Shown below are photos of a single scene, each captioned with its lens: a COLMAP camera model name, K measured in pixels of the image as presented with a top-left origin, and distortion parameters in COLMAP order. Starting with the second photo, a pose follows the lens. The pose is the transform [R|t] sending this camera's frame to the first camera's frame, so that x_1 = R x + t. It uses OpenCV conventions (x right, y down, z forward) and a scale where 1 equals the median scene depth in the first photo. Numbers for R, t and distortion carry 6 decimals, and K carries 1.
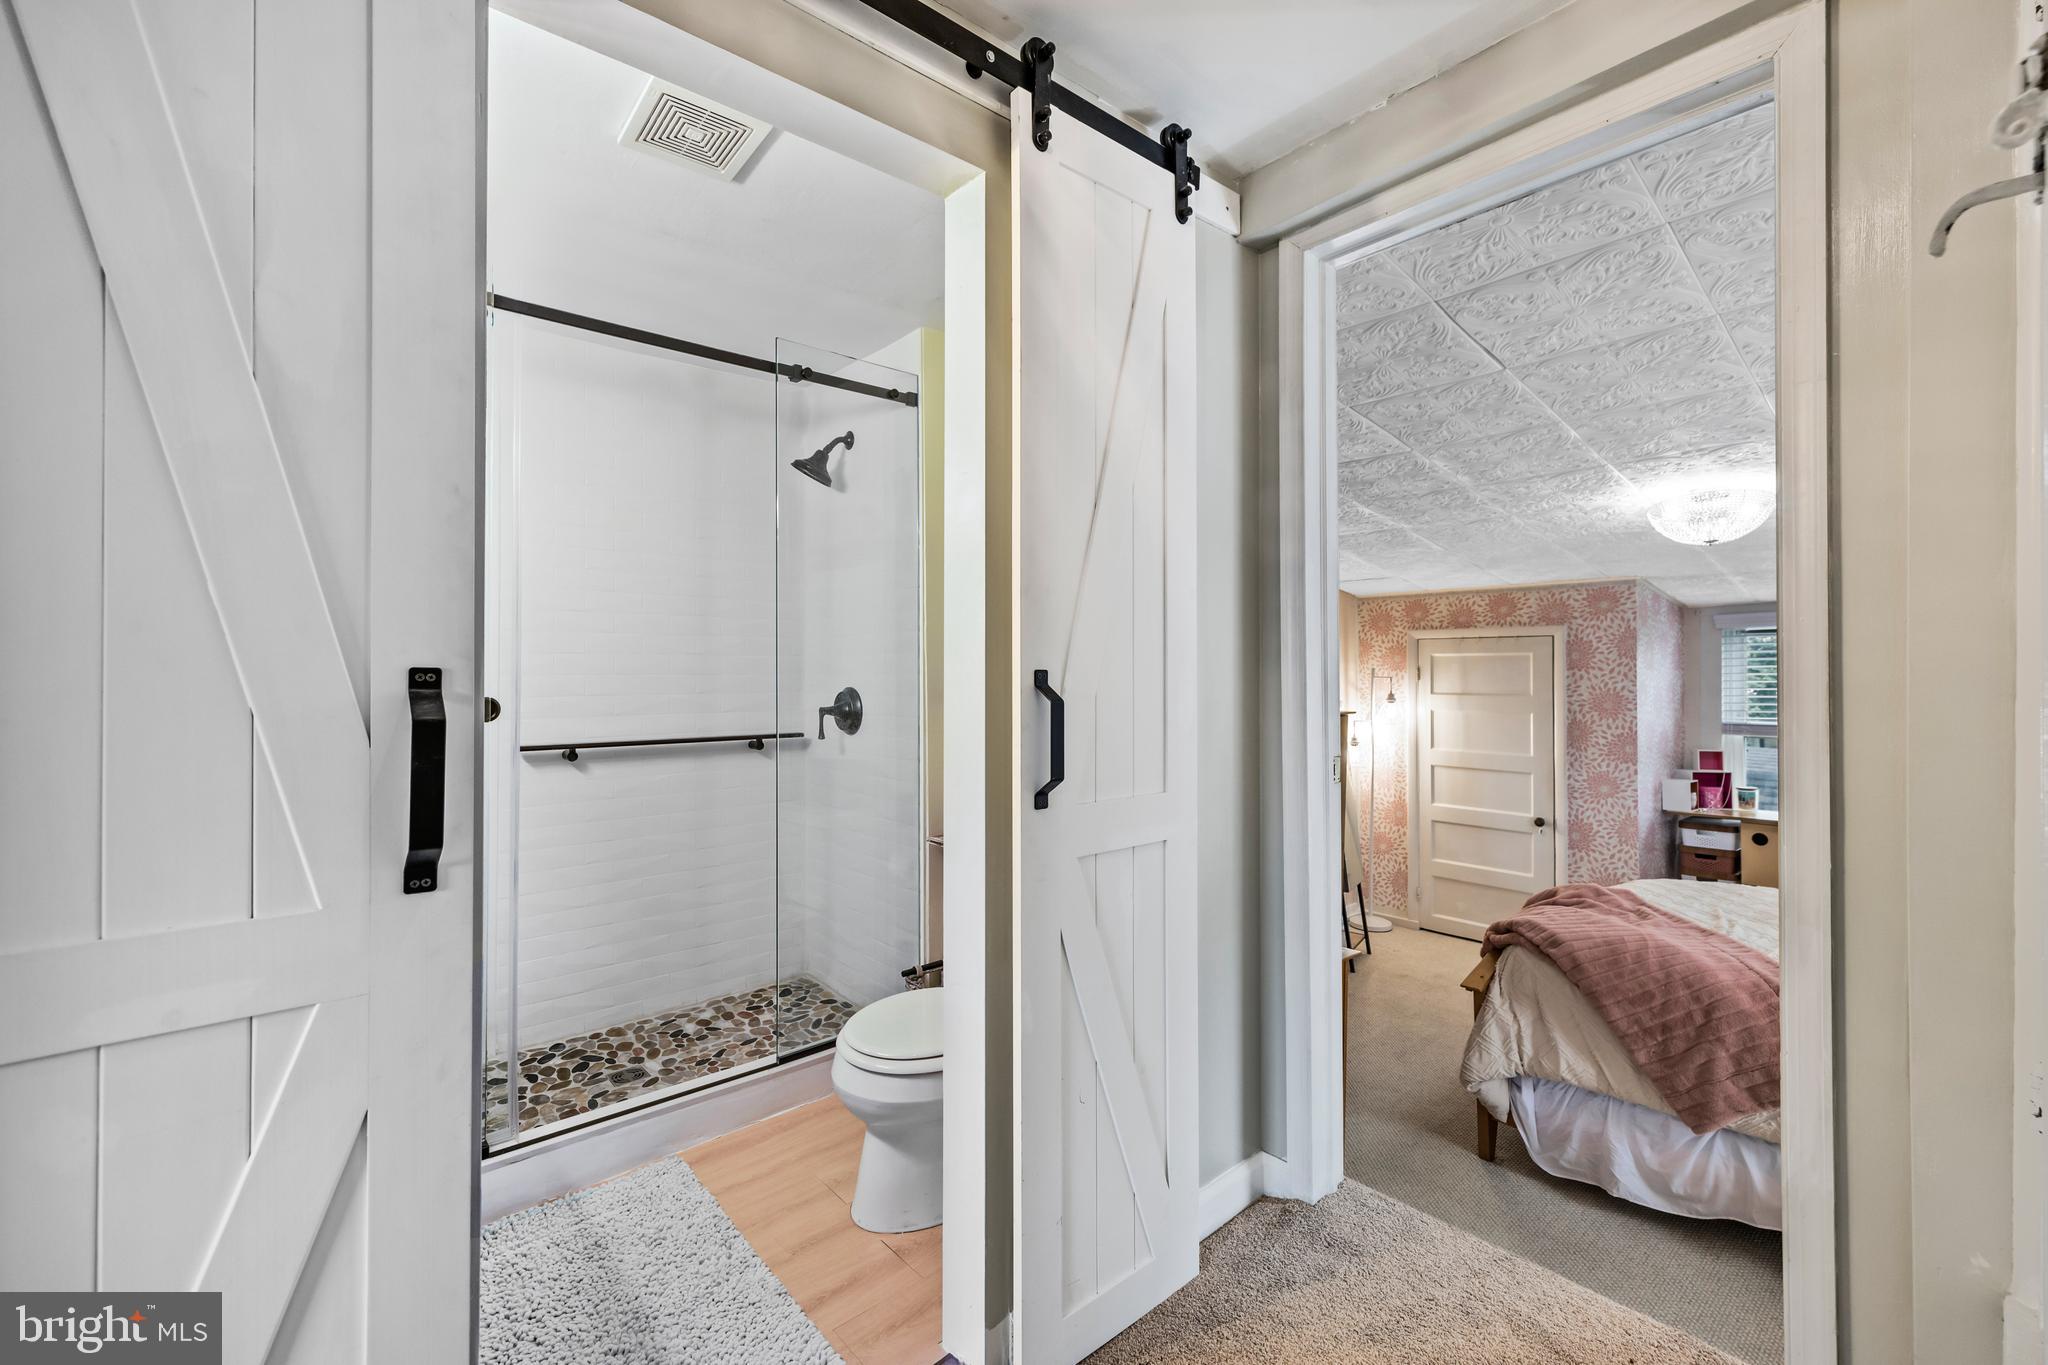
lens RADIAL K [[875.0, 0, 1015.8], [0, 875.0, 673.6], [0, 0, 1]] dist [0.004941, 0.000457]
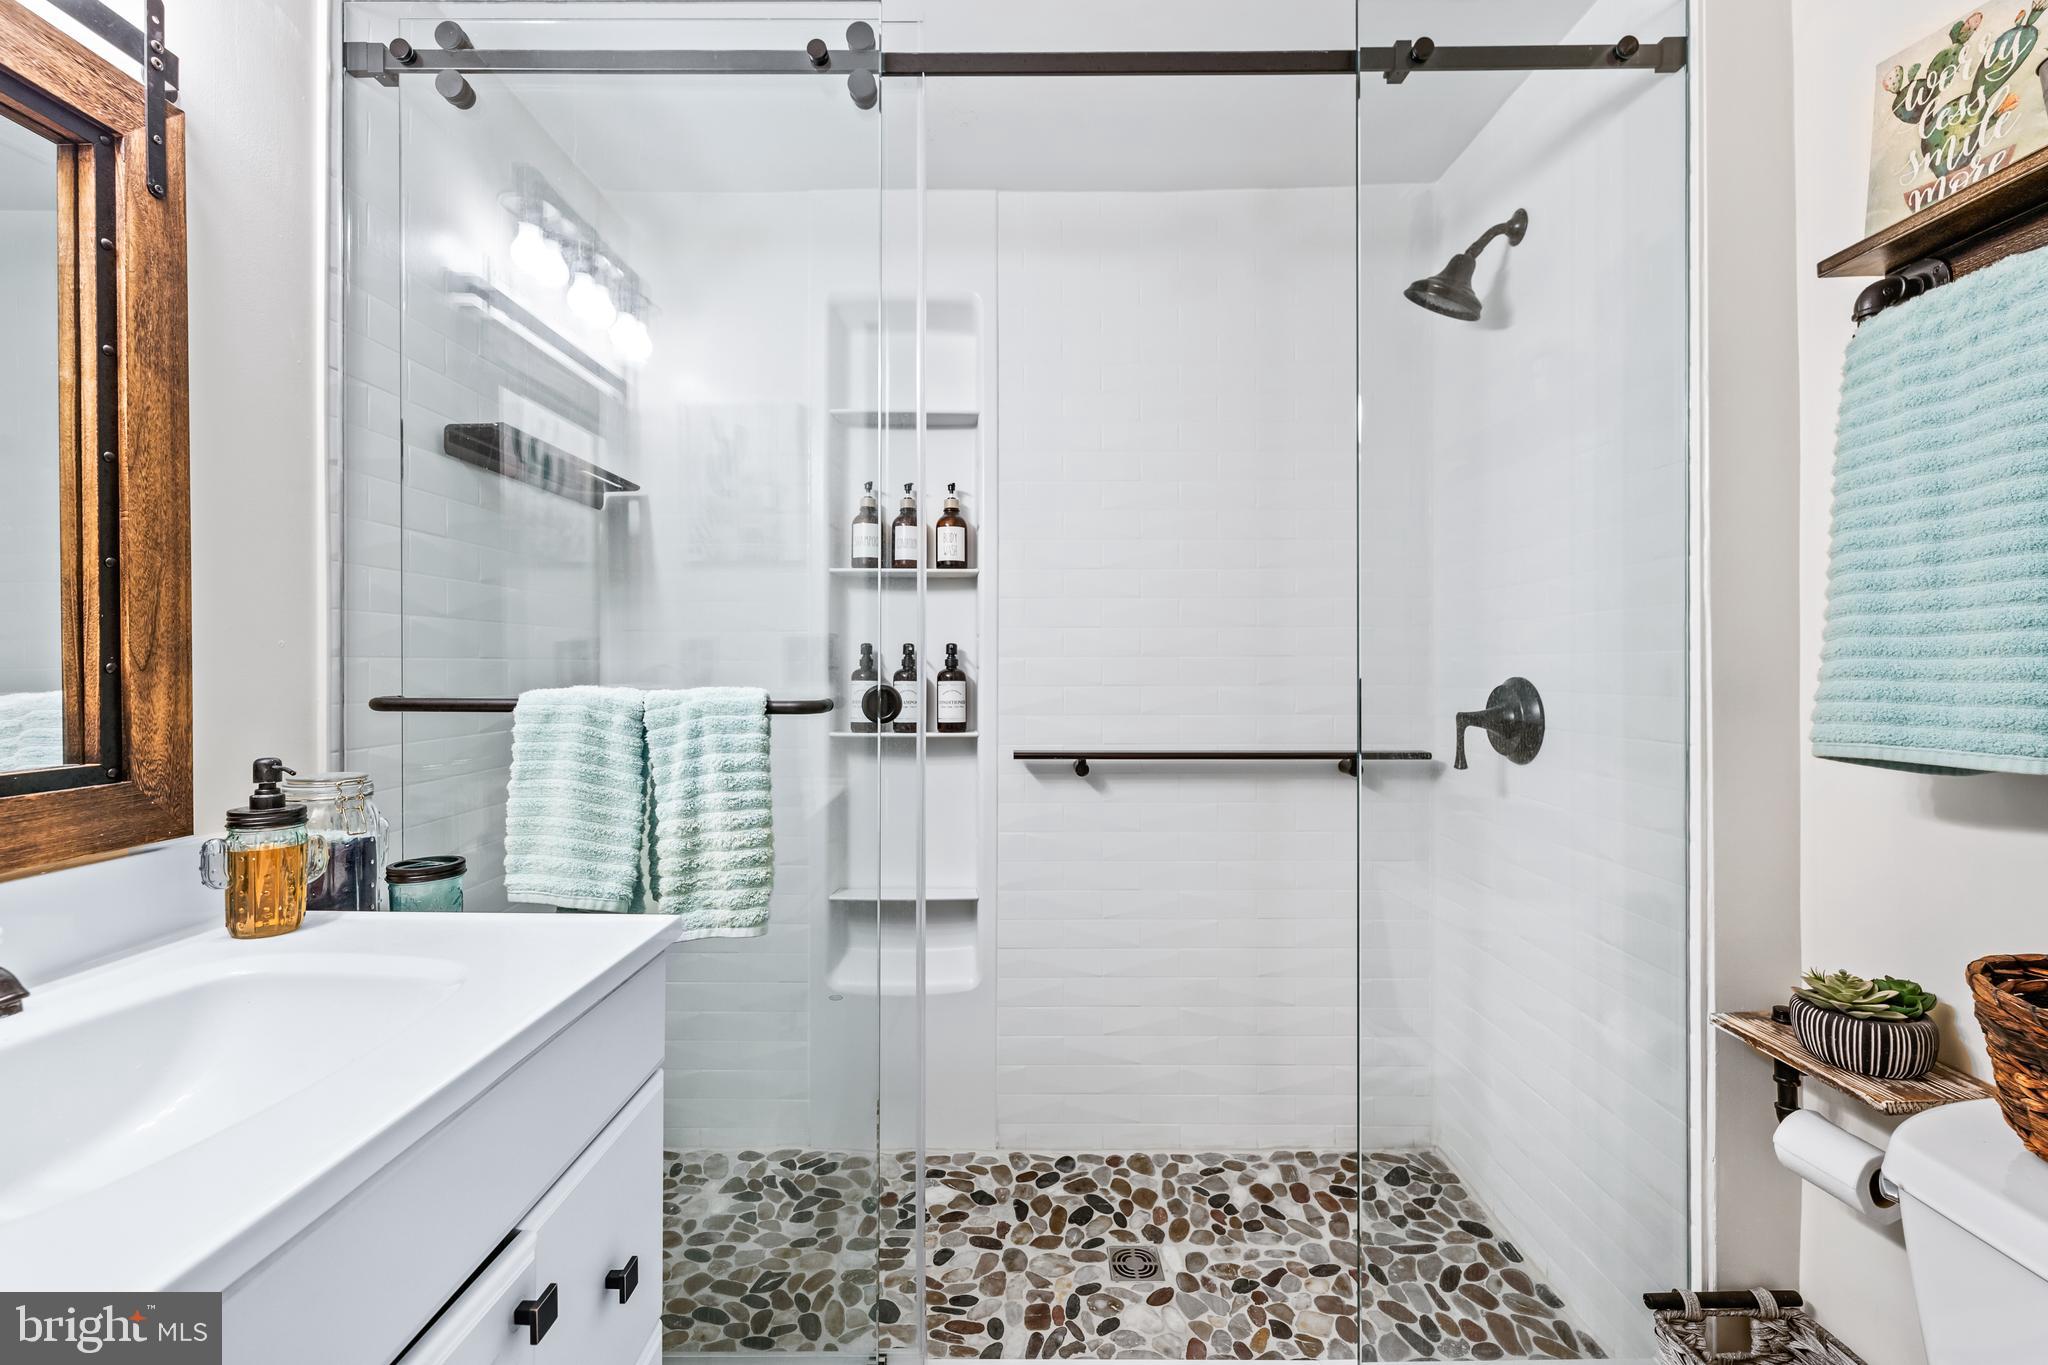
lens RADIAL K [[875.0, 0, 1013.8], [0, 875.0, 669.0], [0, 0, 1]] dist [0.004941, 0.000457]
pose [[0.755893, 0.002807, -0.654689, -0.071349], [0.000639, 0.999987, 0.005025, 0.007501], [0.654695, -0.004217, 0.755881, 0.392516]]
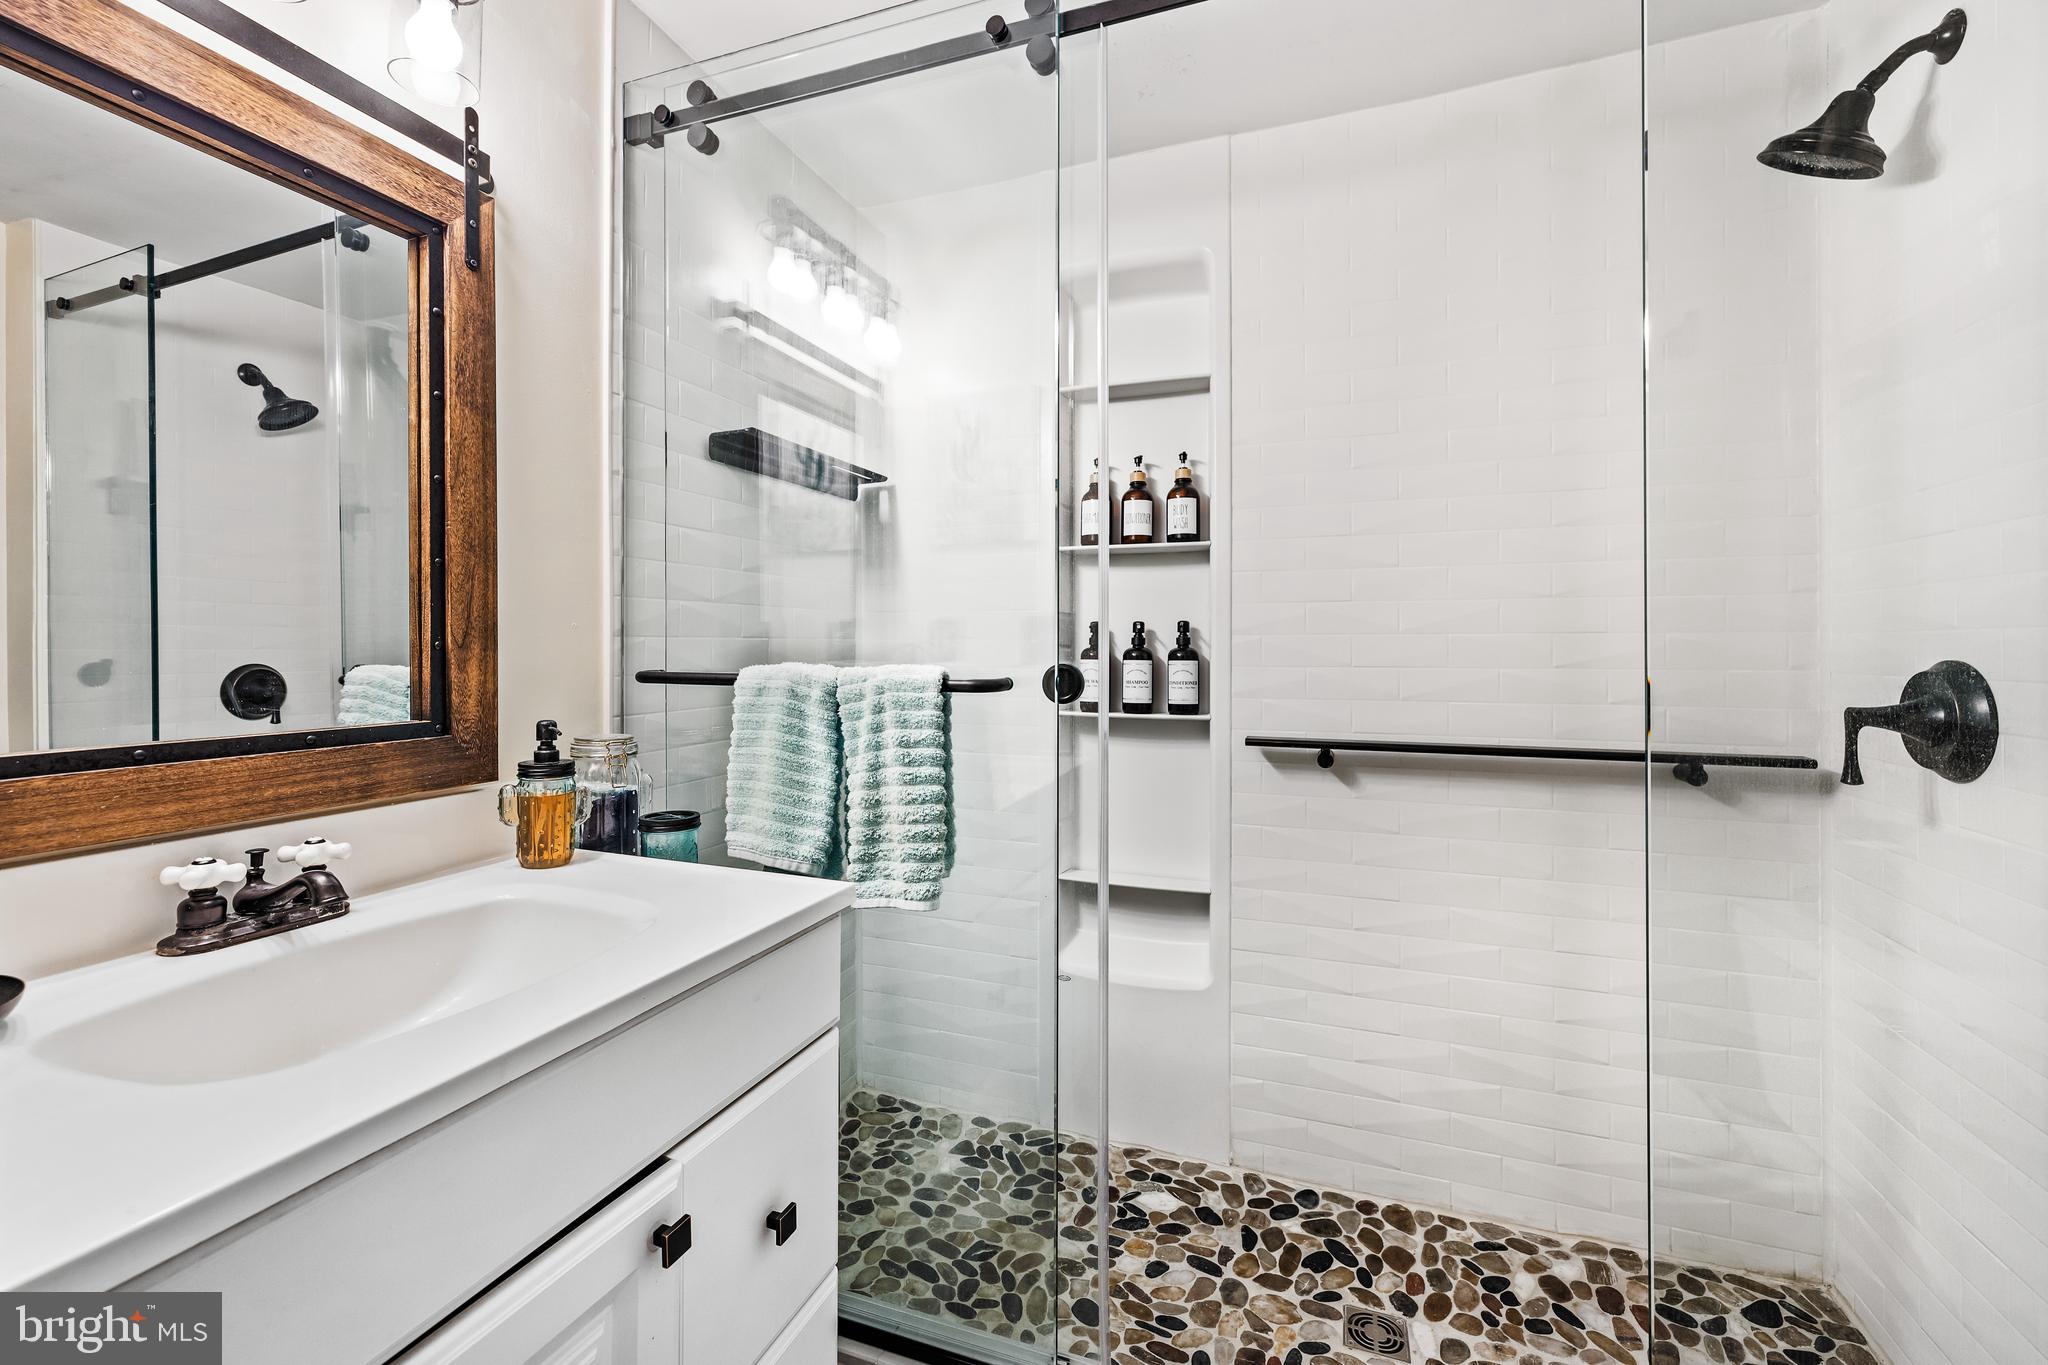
lens RADIAL K [[875.0, 0, 1009.3], [0, 875.0, 643.1], [0, 0, 1]] dist [0.004941, 0.000457]
pose [[0.481828, -0.000616, -0.876265, -0.048406], [0.000195, 1.000000, -0.000596, 0.007786], [0.876266, 0.000116, 0.481828, 0.454603]]
